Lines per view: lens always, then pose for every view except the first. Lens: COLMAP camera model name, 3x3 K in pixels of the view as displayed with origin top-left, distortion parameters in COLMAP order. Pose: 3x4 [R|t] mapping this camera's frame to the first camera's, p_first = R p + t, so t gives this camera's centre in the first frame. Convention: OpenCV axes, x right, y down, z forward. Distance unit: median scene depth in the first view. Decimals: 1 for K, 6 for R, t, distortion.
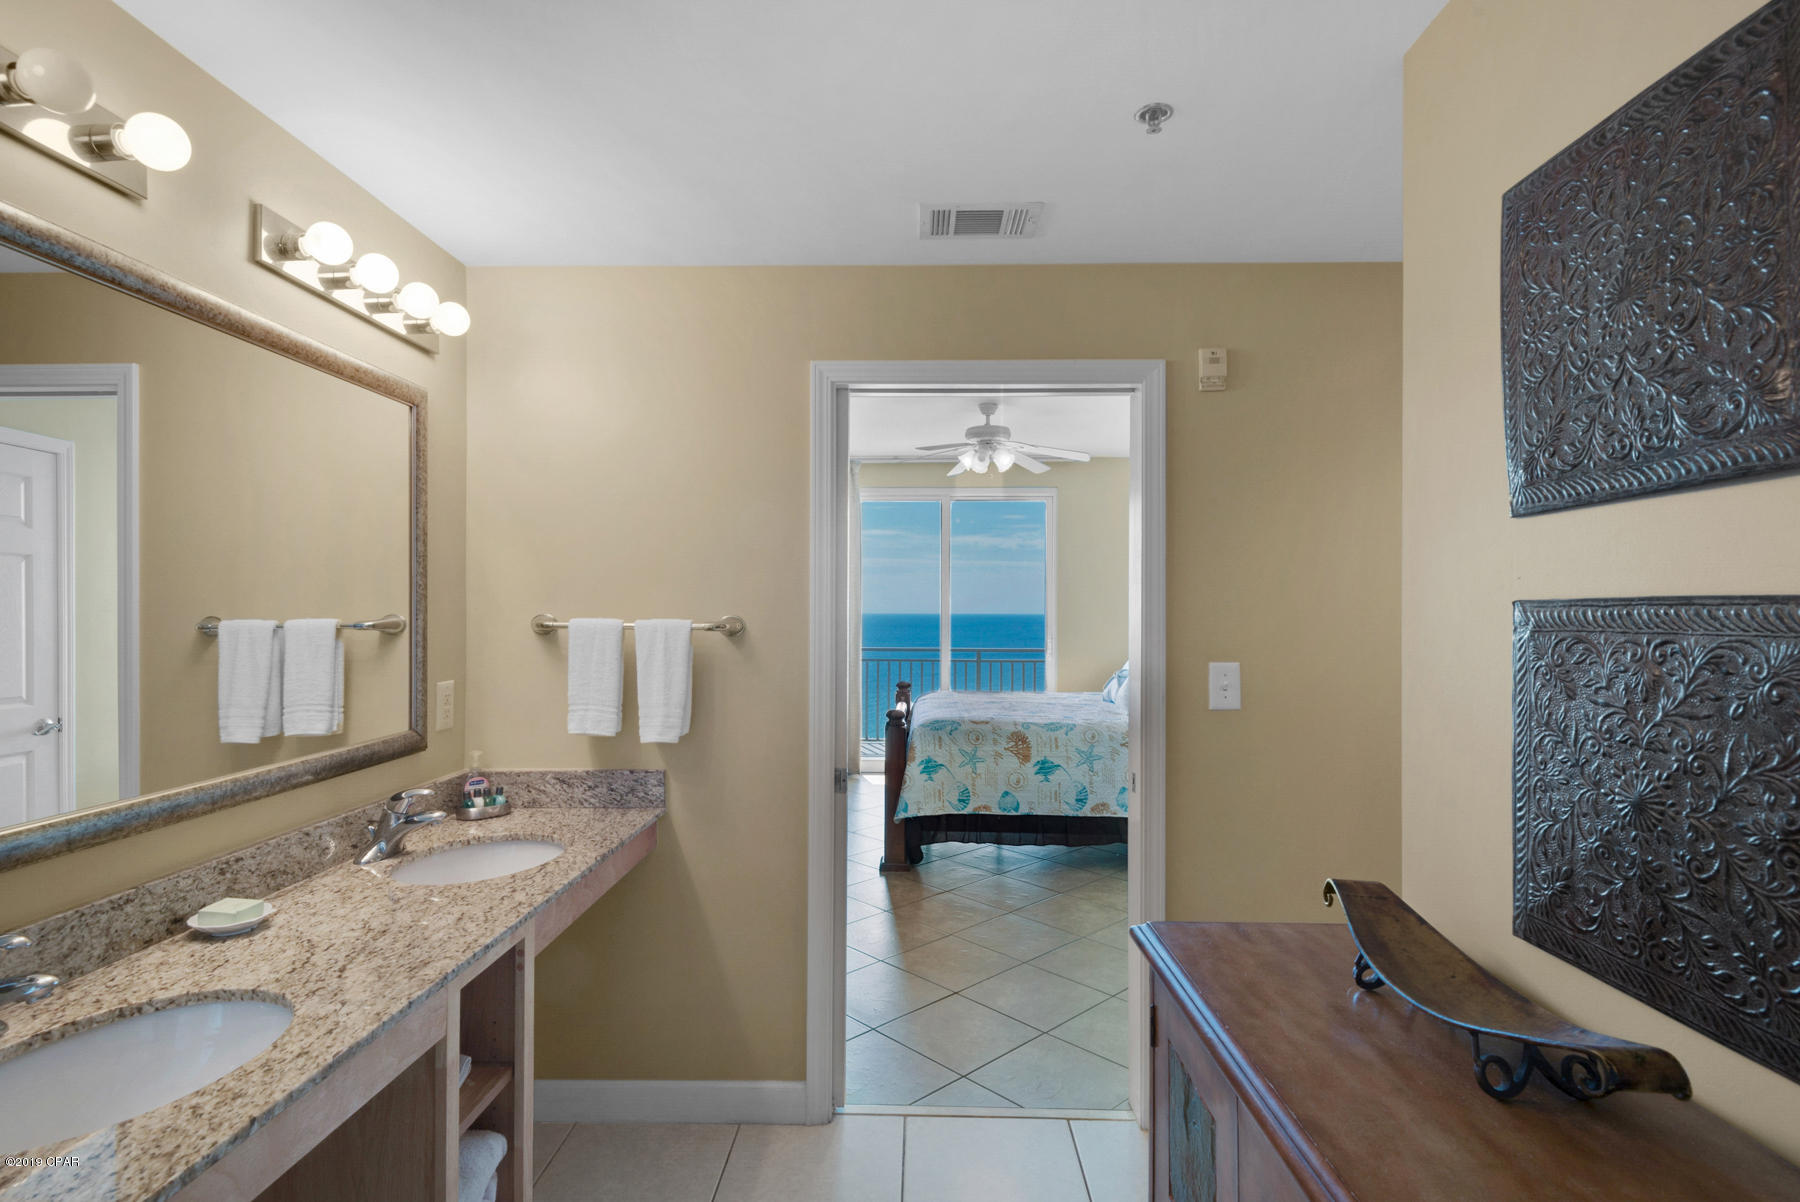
lens RADIAL K [[905.5, 0, 895.2], [0, 905.5, 605.0], [0, 0, 1]] dist [0.045060, -0.031433]
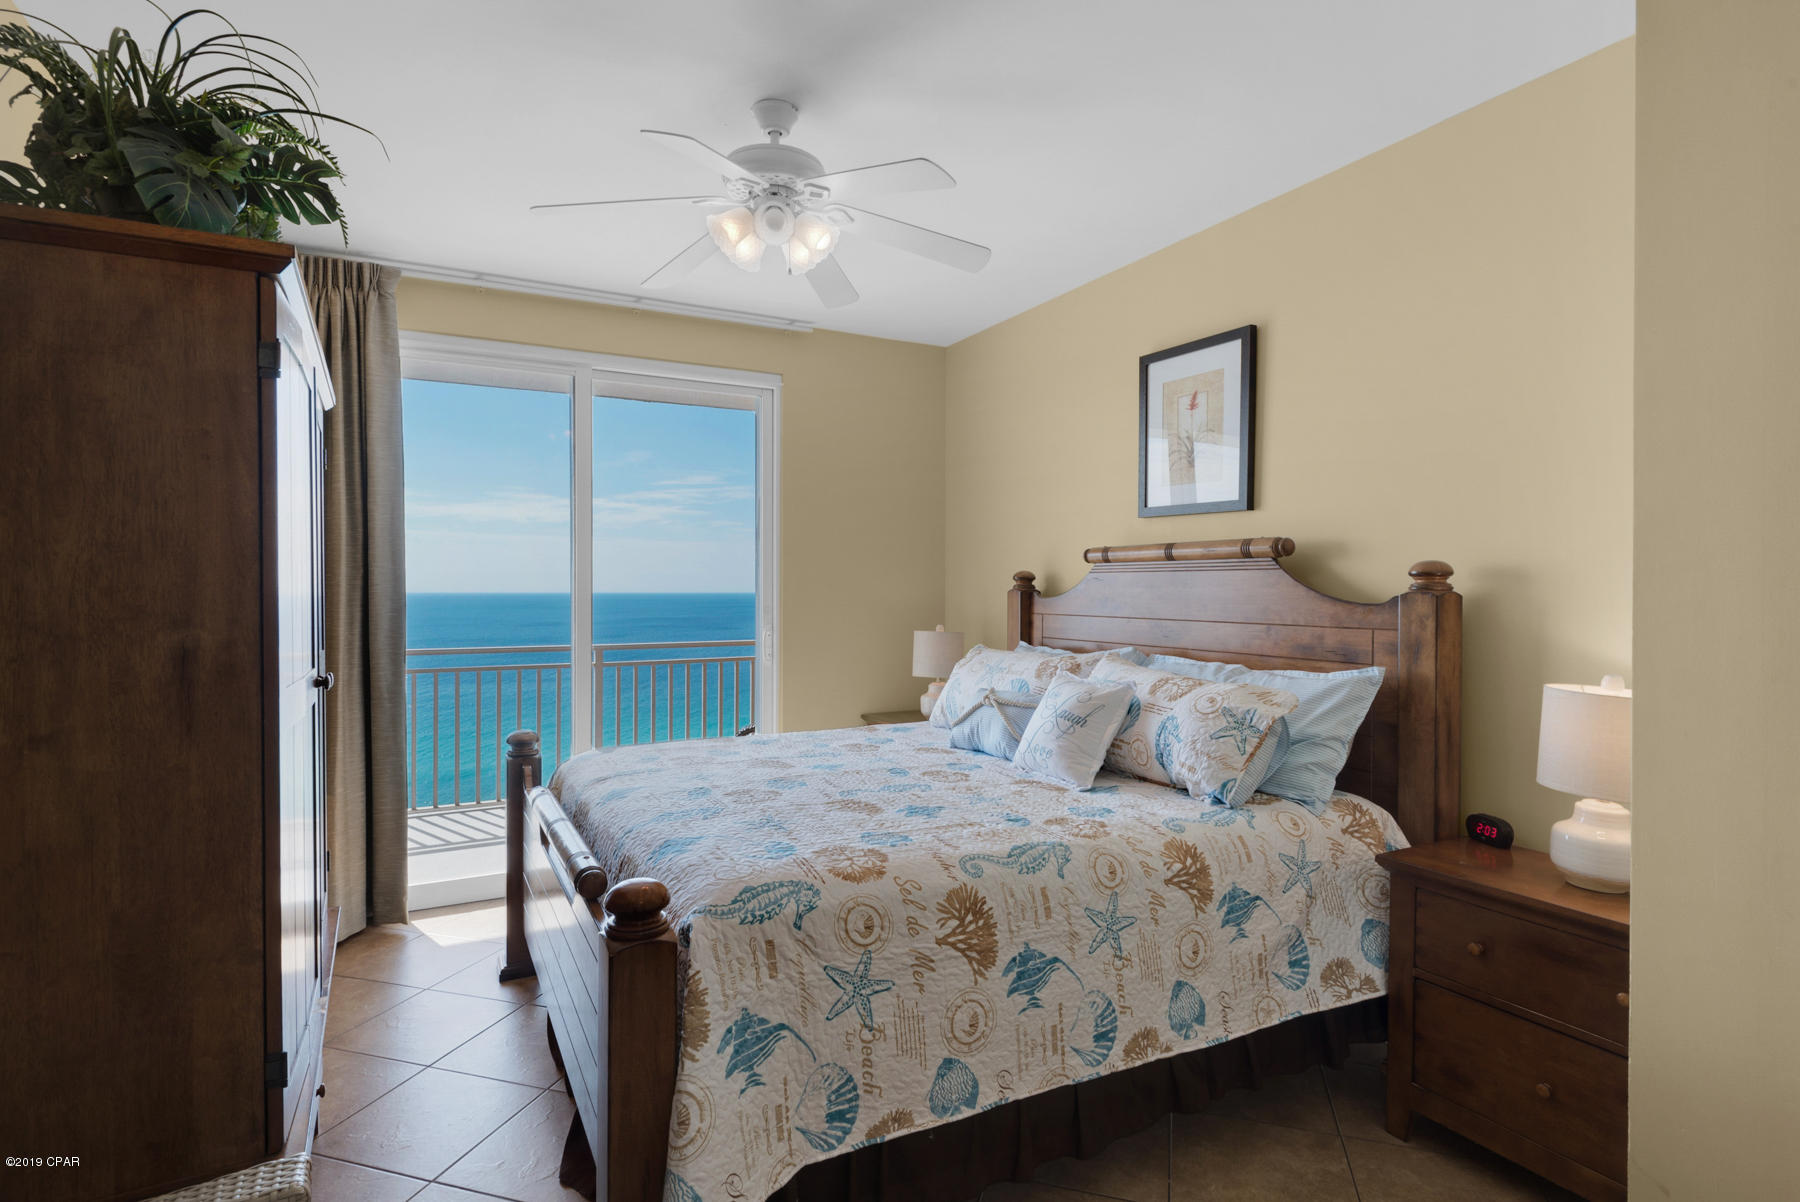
lens RADIAL K [[905.5, 0, 895.2], [0, 905.5, 605.0], [0, 0, 1]] dist [0.045060, -0.031433]
pose [[0.868903, -0.012040, 0.494837, -0.078758], [0.000904, 0.999741, 0.022738, 0.010982], [-0.494982, -0.019310, 0.868688, 0.686169]]
